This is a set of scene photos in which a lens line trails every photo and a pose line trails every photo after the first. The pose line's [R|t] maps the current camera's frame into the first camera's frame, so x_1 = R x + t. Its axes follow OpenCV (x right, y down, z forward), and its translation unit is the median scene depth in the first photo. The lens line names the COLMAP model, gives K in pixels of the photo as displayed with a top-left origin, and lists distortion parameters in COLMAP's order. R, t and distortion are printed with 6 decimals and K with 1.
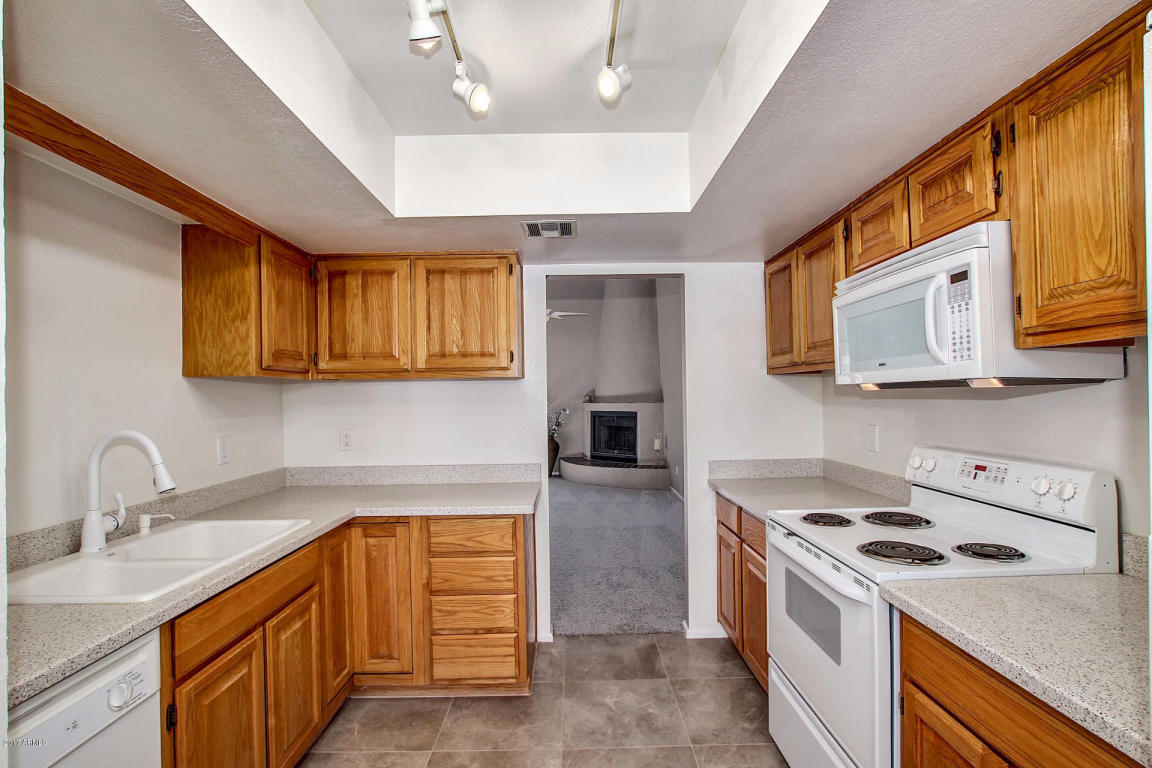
lens RADIAL K [[525.8, 0, 577.9], [0, 525.8, 389.8], [0, 0, 1]] dist [-0.022838, -0.000336]
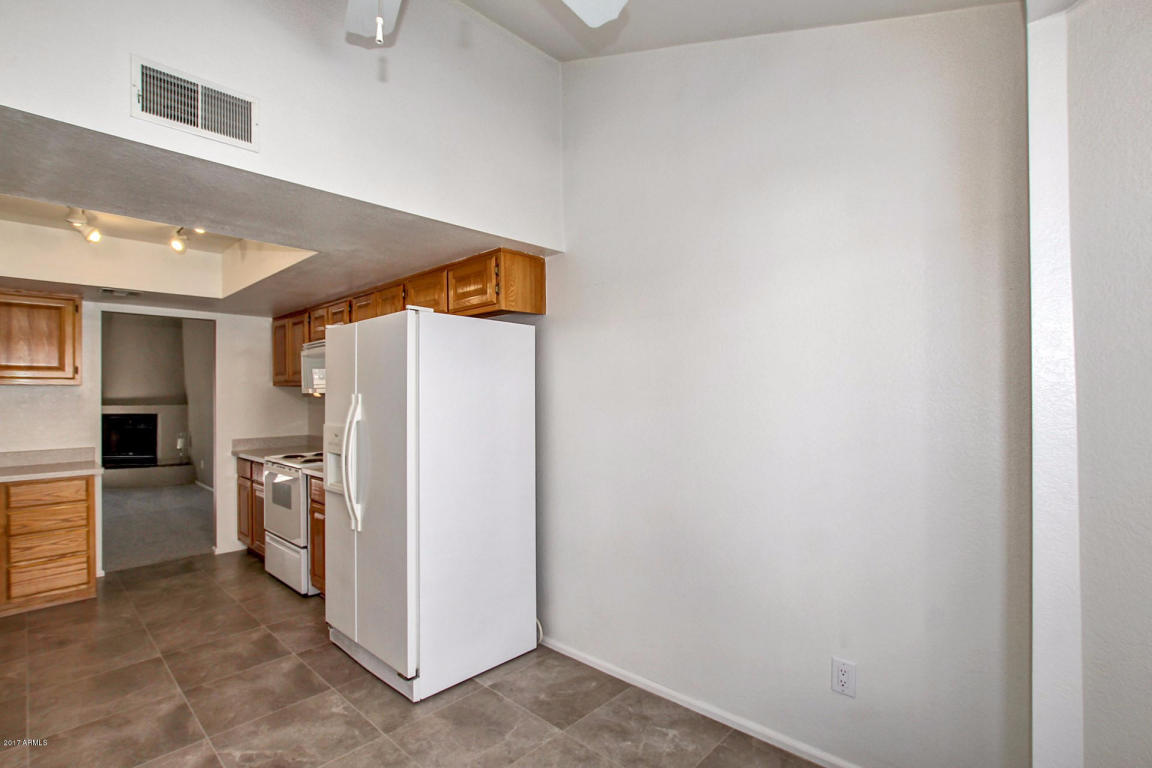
lens RADIAL K [[525.8, 0, 567.0], [0, 525.8, 391.3], [0, 0, 1]] dist [-0.022838, -0.000336]
pose [[0.691378, 0.014023, 0.722357, -0.235045], [-0.011099, 0.999900, -0.008788, -0.009292], [-0.722408, -0.001941, 0.691465, -1.013301]]
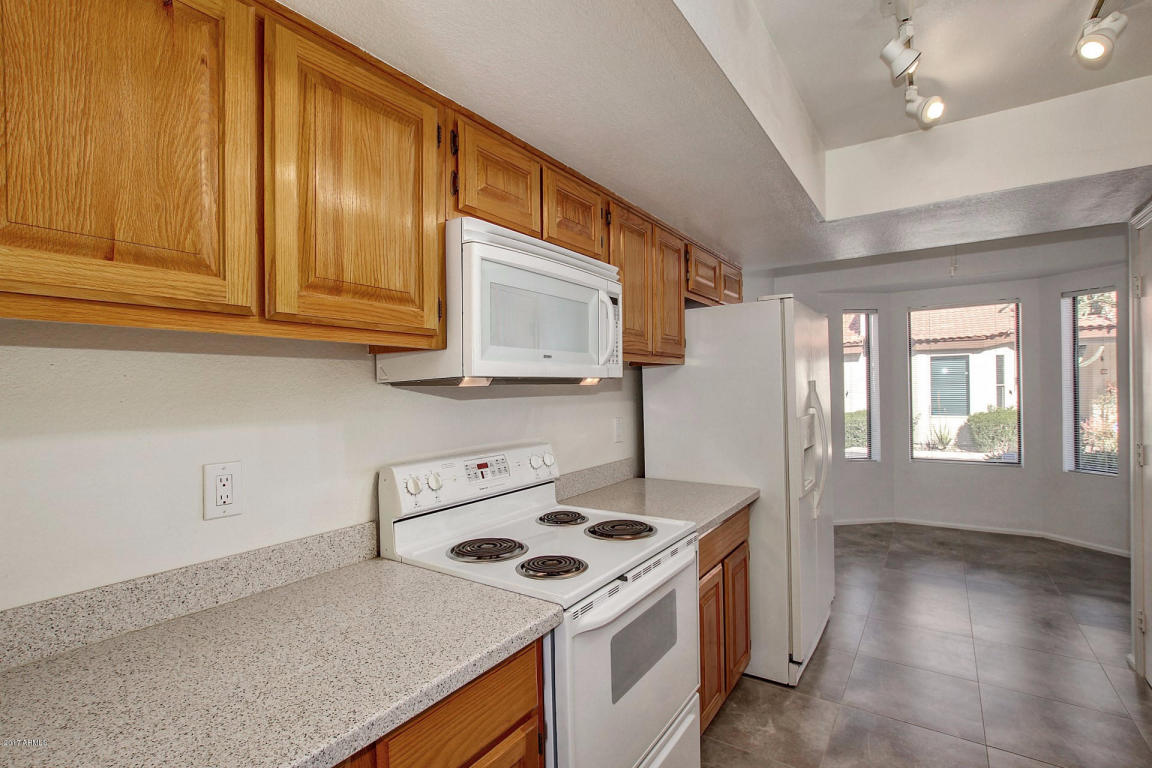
lens RADIAL K [[525.8, 0, 602.1], [0, 525.8, 388.2], [0, 0, 1]] dist [-0.022838, -0.000336]
pose [[-0.822220, 0.029594, 0.568399, 0.002559], [0.019079, 0.999519, -0.024441, 0.025692], [-0.568849, -0.009251, -0.822390, 1.490555]]
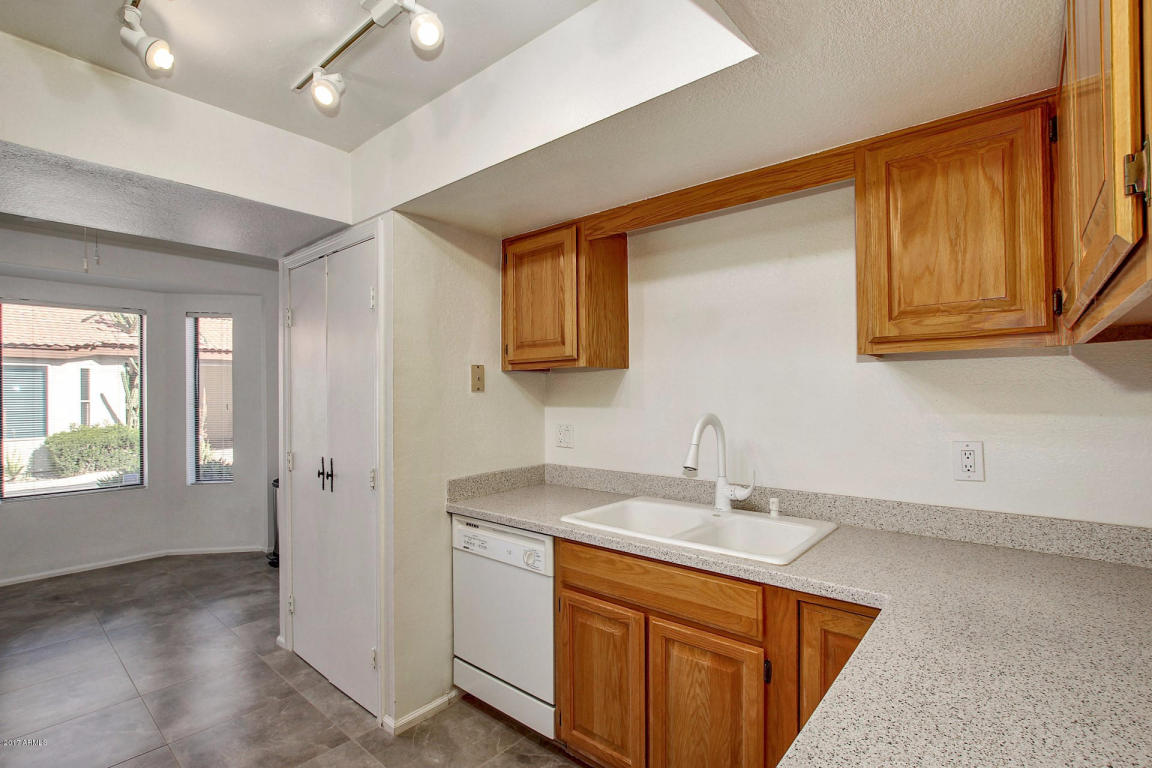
lens RADIAL K [[525.8, 0, 555.3], [0, 525.8, 399.4], [0, 0, 1]] dist [-0.022838, -0.000336]
pose [[-0.687350, 0.036162, -0.725426, 0.198820], [0.036549, 0.999217, 0.015180, 0.008010], [0.725406, -0.016080, -0.688133, 1.278089]]
